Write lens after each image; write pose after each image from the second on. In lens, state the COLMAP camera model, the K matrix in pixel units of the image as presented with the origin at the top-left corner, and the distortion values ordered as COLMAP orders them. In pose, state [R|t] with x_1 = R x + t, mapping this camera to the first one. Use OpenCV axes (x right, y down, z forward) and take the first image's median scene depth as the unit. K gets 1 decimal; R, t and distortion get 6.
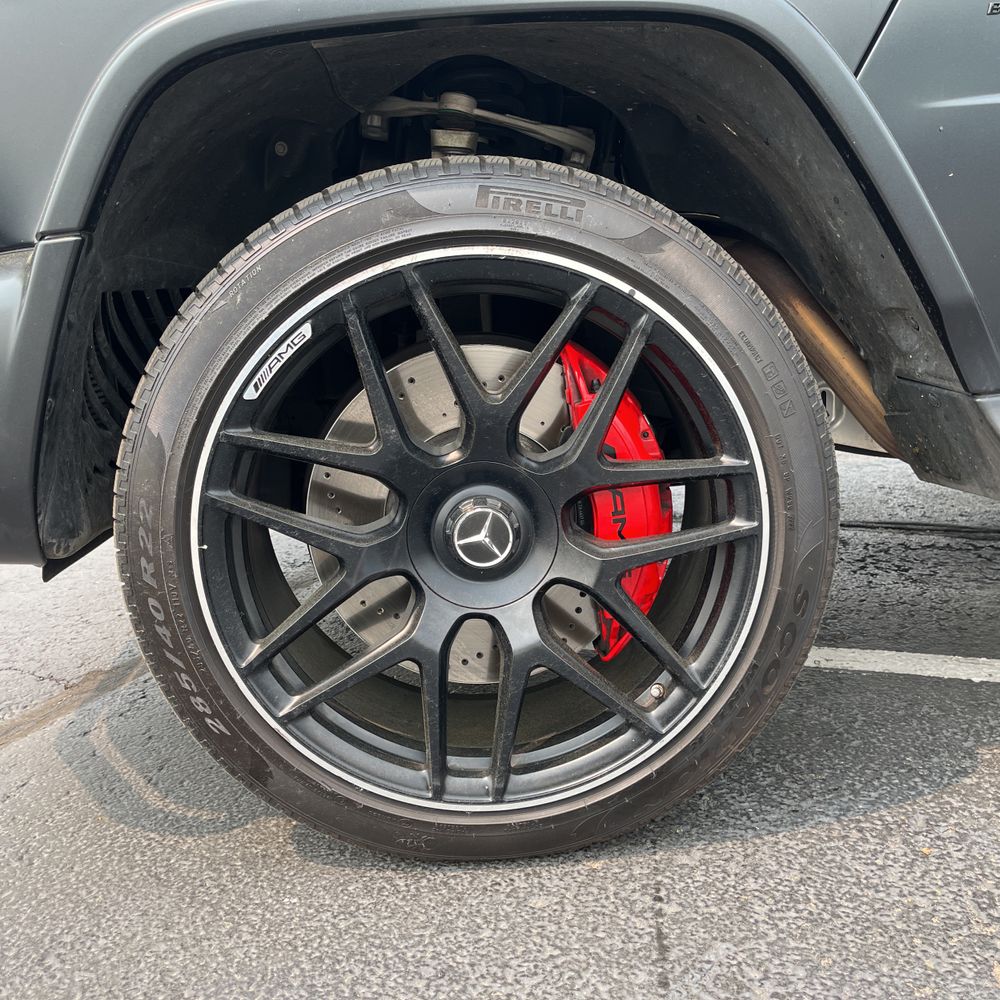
lens RADIAL K [[1013.3, 0, 496.8], [0, 1013.3, 505.4], [0, 0, 1]] dist [0.022033, 0.000000]
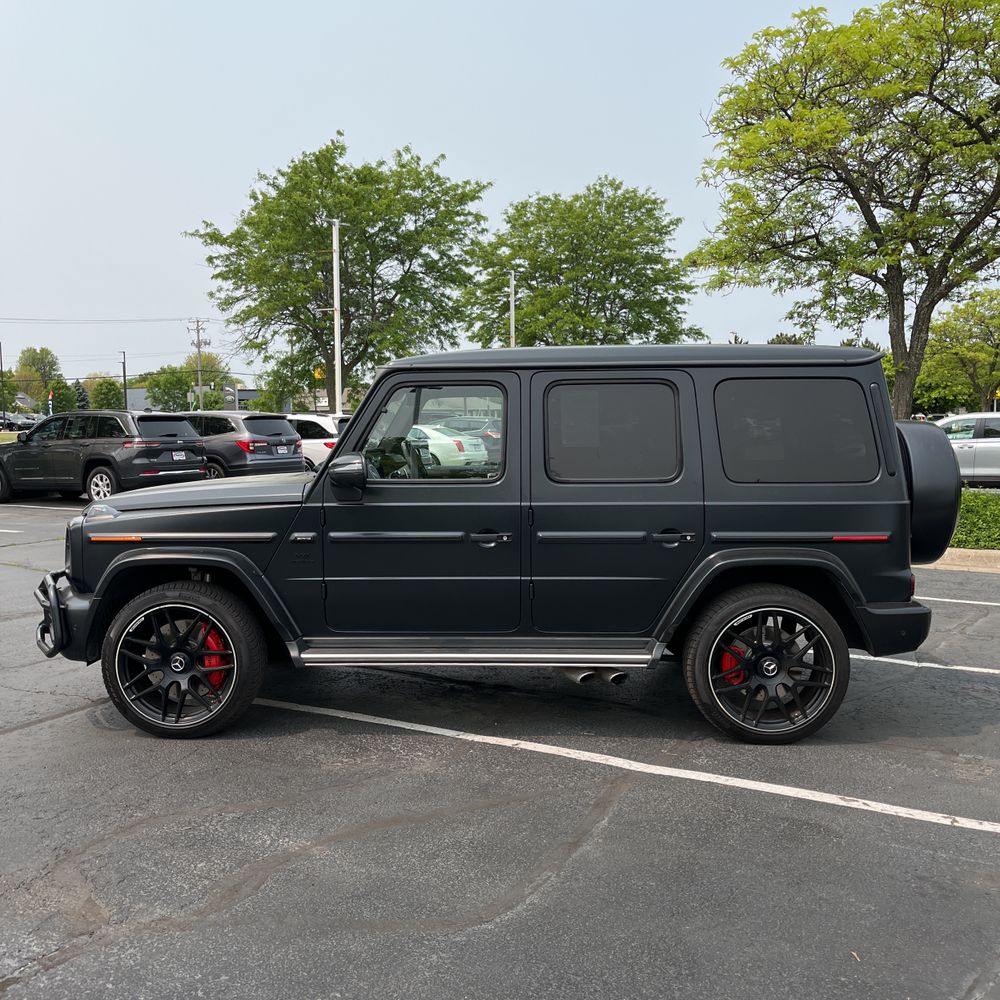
lens RADIAL K [[1013.3, 0, 490.1], [0, 1013.3, 495.2], [0, 0, 1]] dist [0.022033, 0.000000]
pose [[0.993715, 0.069310, -0.087901, 1.721983], [-0.081044, 0.987132, -0.137847, -0.201126], [0.077215, 0.144104, 0.986545, -3.512494]]
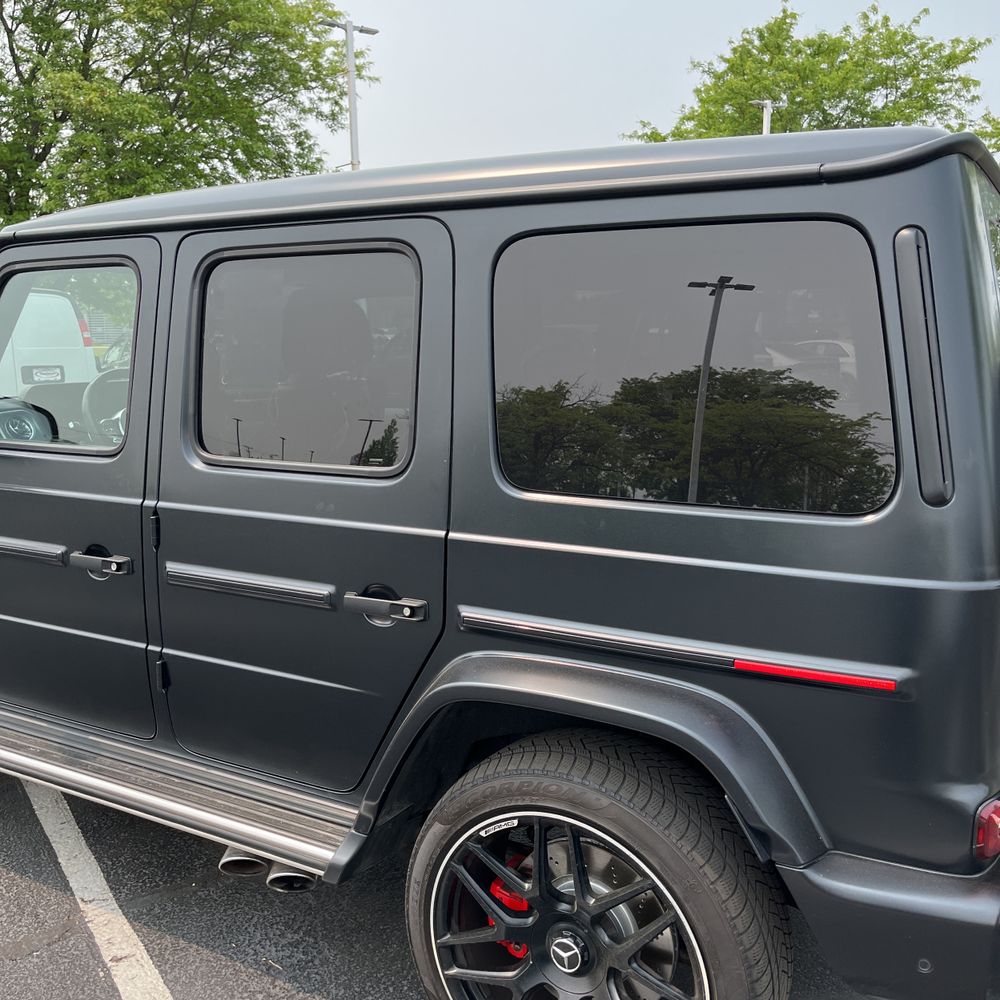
lens RADIAL K [[1013.3, 0, 494.9], [0, 1013.3, 494.4], [0, 0, 1]] dist [0.022033, 0.000000]
pose [[0.837404, 0.148264, -0.526091, 3.320647], [-0.171116, 0.985237, 0.005288, -0.955533], [0.519108, 0.085594, 0.850412, -0.597868]]
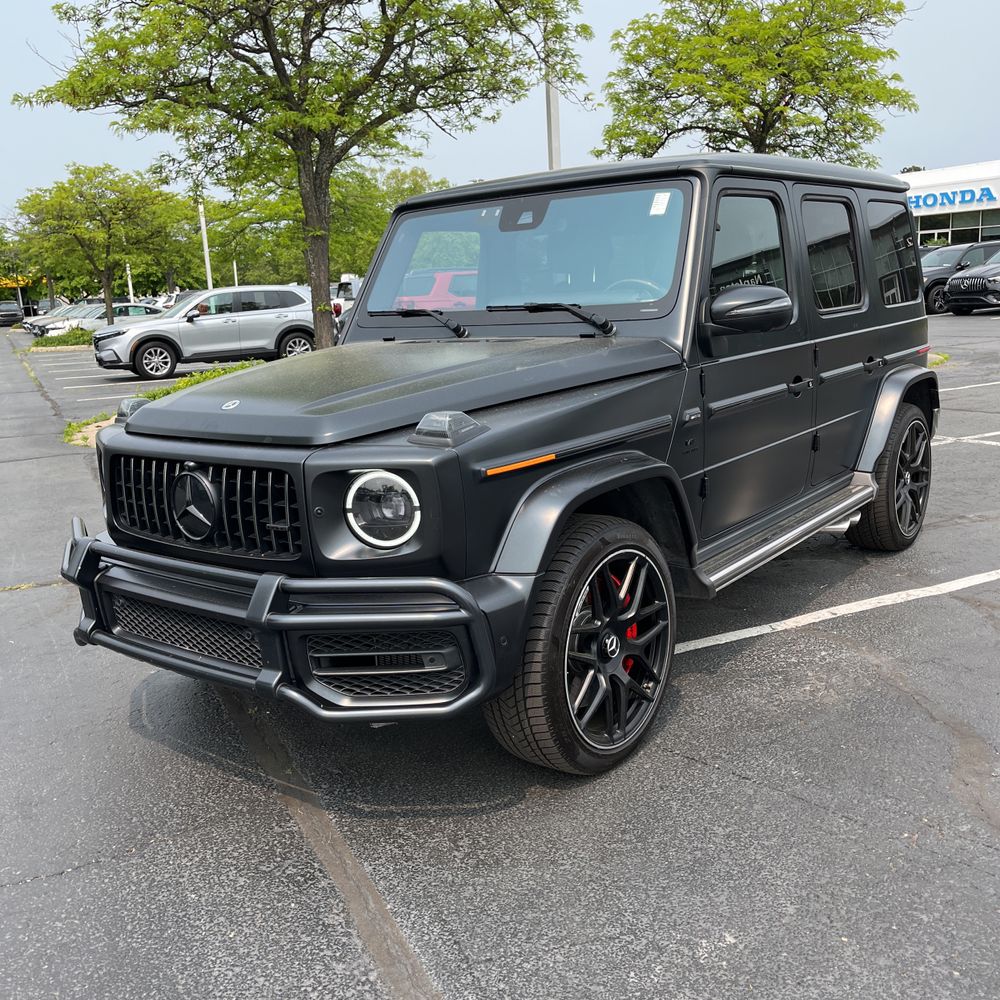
lens RADIAL K [[1013.3, 0, 498.5], [0, 1013.3, 494.0], [0, 0, 1]] dist [0.022033, 0.000000]
pose [[0.655645, -0.120632, 0.745371, -2.239745], [0.171279, 0.985183, 0.008784, -0.460453], [-0.735387, 0.121907, 0.666592, -0.696325]]
